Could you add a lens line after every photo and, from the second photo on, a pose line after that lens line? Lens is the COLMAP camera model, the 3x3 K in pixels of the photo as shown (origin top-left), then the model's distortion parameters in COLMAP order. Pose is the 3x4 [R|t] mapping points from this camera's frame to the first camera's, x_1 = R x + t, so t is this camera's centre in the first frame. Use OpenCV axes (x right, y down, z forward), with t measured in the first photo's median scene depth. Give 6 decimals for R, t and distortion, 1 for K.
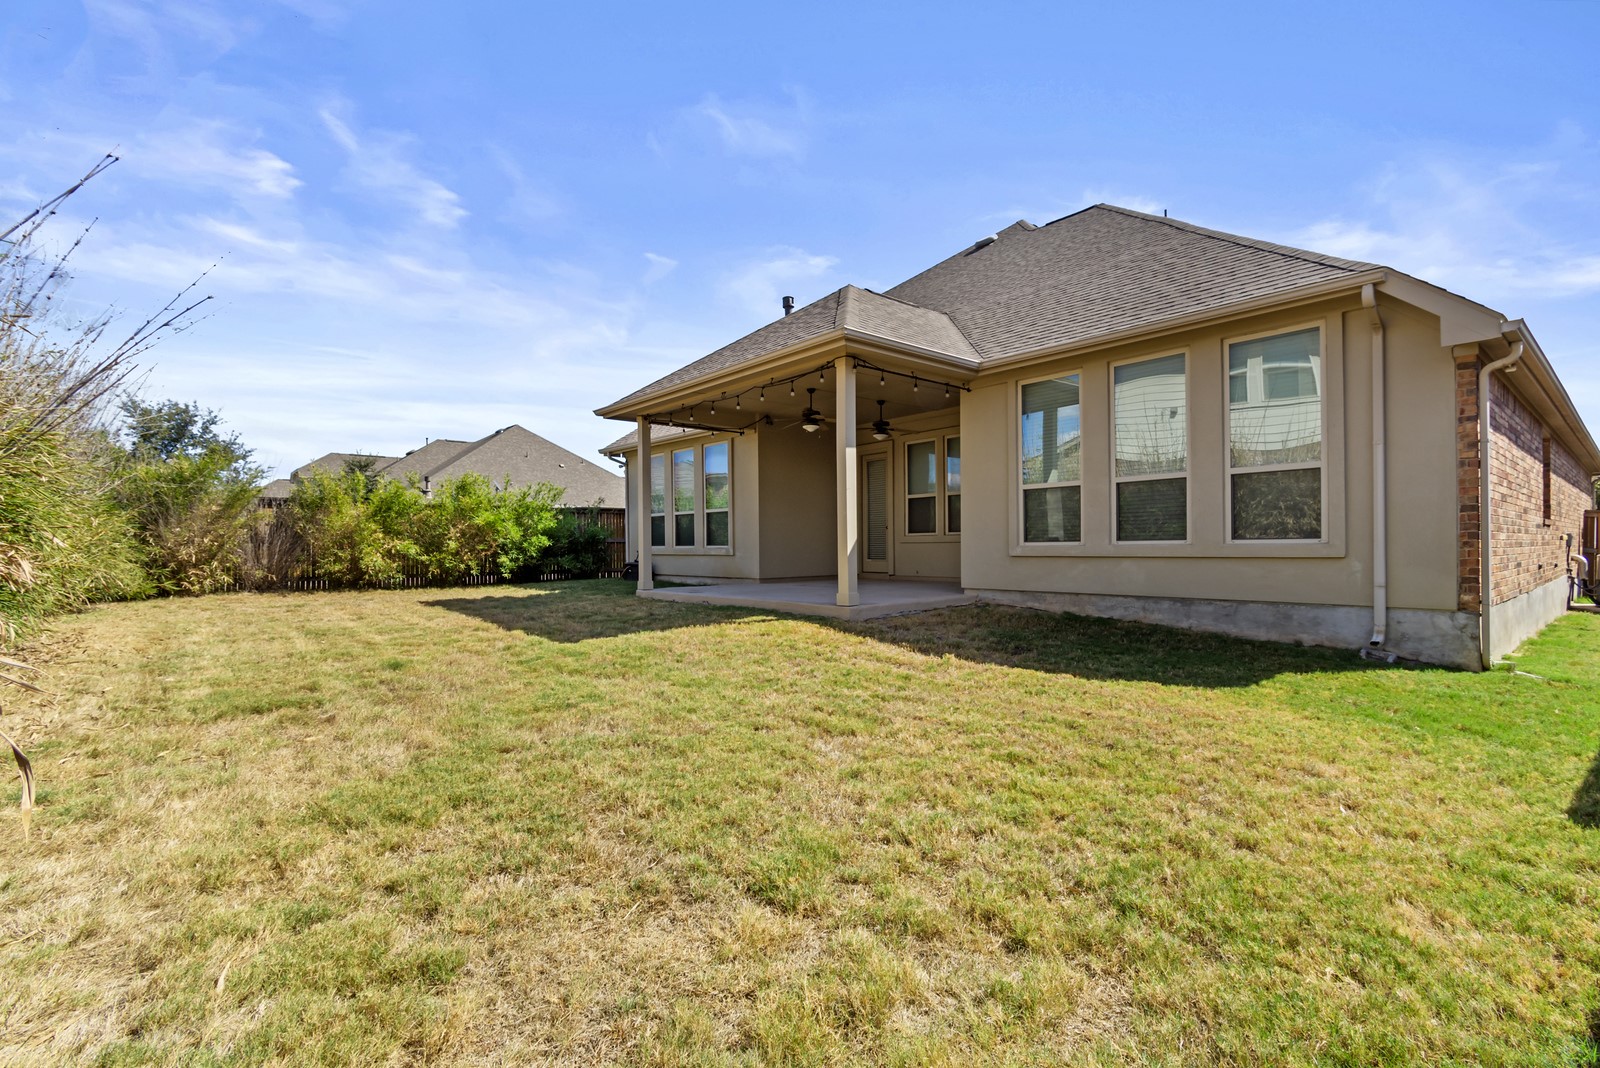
lens RADIAL K [[715.3, 0, 799.0], [0, 715.3, 538.1], [0, 0, 1]] dist [0.003400, 0.000202]
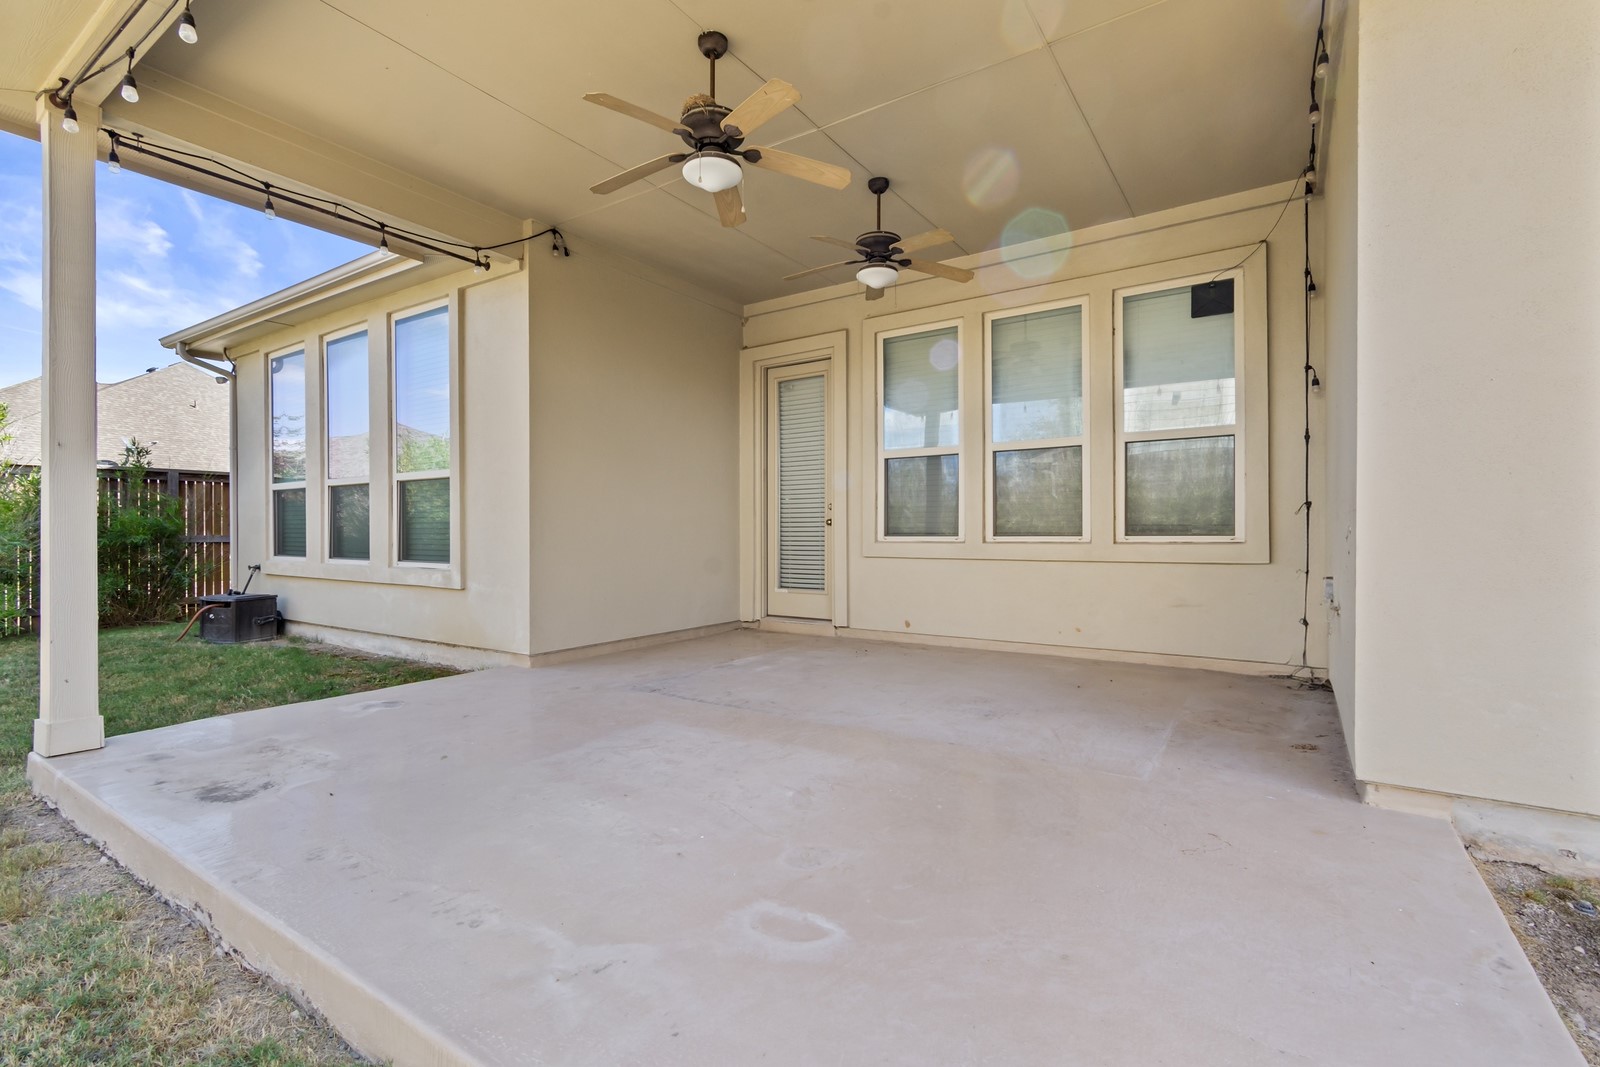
lens RADIAL K [[715.3, 0, 802.8], [0, 715.3, 529.4], [0, 0, 1]] dist [0.003400, 0.000202]
pose [[0.961359, 0.008655, 0.275162, -0.019967], [-0.009153, 0.999958, 0.000528, -0.010355], [-0.275146, -0.003027, 0.961398, 0.551178]]
